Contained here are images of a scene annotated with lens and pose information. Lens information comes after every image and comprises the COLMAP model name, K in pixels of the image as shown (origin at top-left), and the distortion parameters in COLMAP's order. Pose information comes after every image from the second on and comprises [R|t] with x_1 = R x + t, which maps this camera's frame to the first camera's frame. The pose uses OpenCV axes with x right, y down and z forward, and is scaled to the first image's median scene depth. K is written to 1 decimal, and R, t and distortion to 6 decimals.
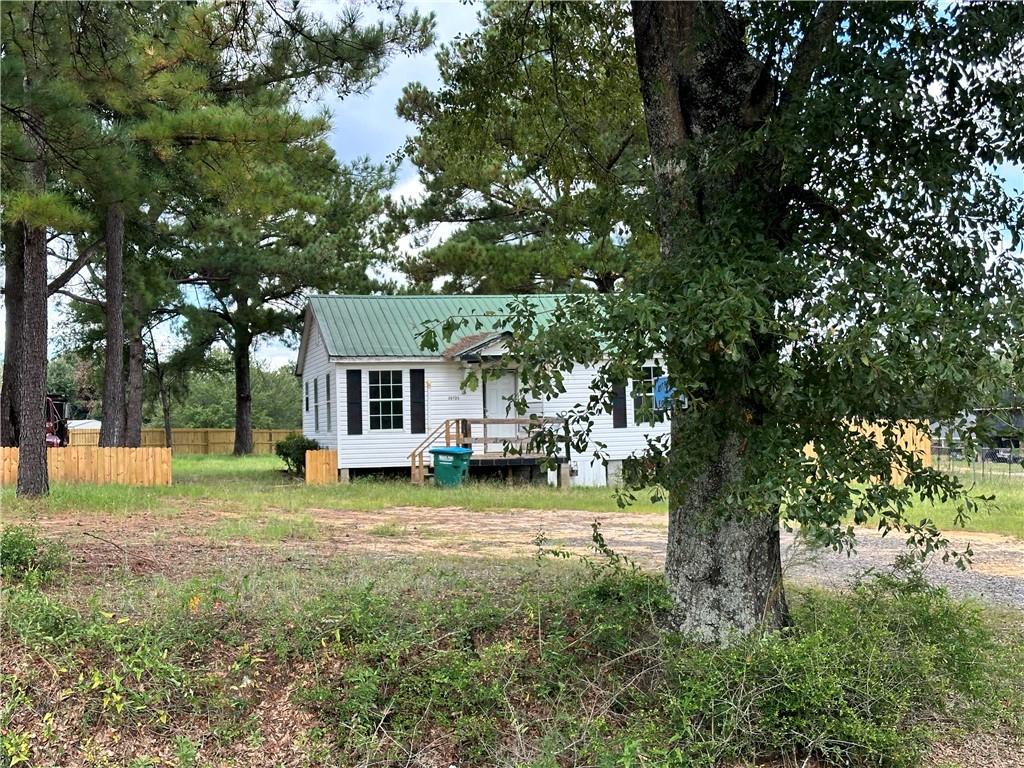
lens RADIAL K [[1438.2, 0, 513.0], [0, 1438.2, 382.2], [0, 0, 1]] dist [0.085442, 0.000000]
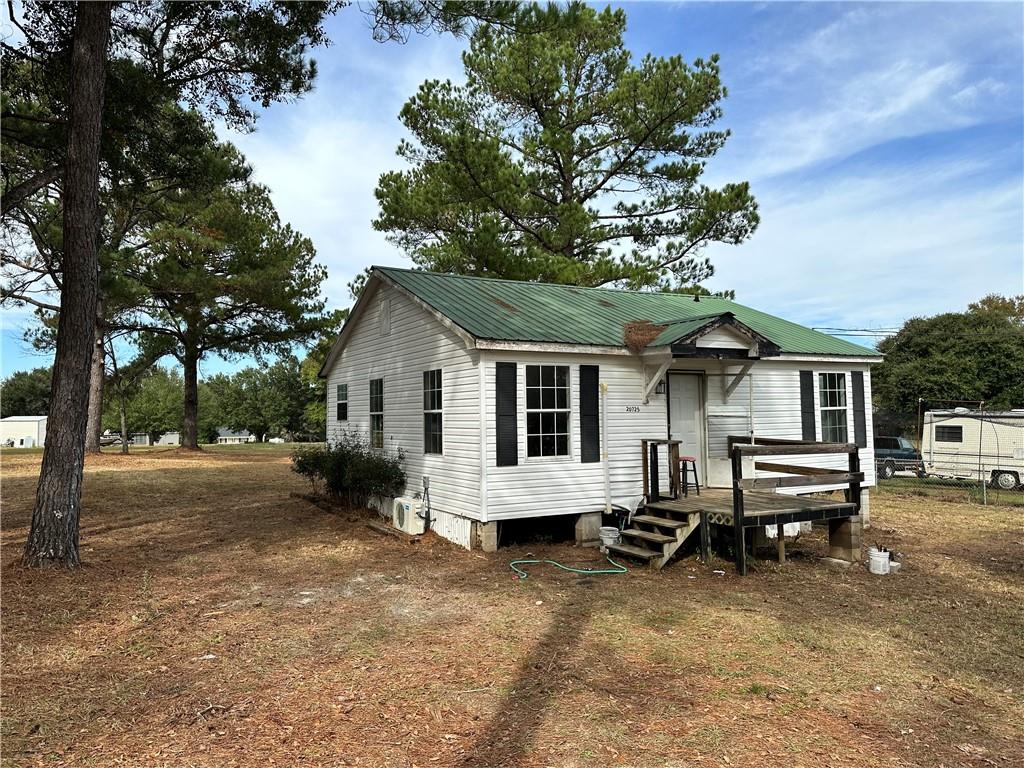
lens RADIAL K [[719.7, 0, 511.0], [0, 719.7, 378.3], [0, 0, 1]] dist [0.077797, -0.000224]
pose [[0.963199, 0.027981, 0.267330, -0.190323], [-0.021254, 0.999381, -0.028025, 0.007081], [-0.267949, 0.021312, 0.963197, 0.689715]]
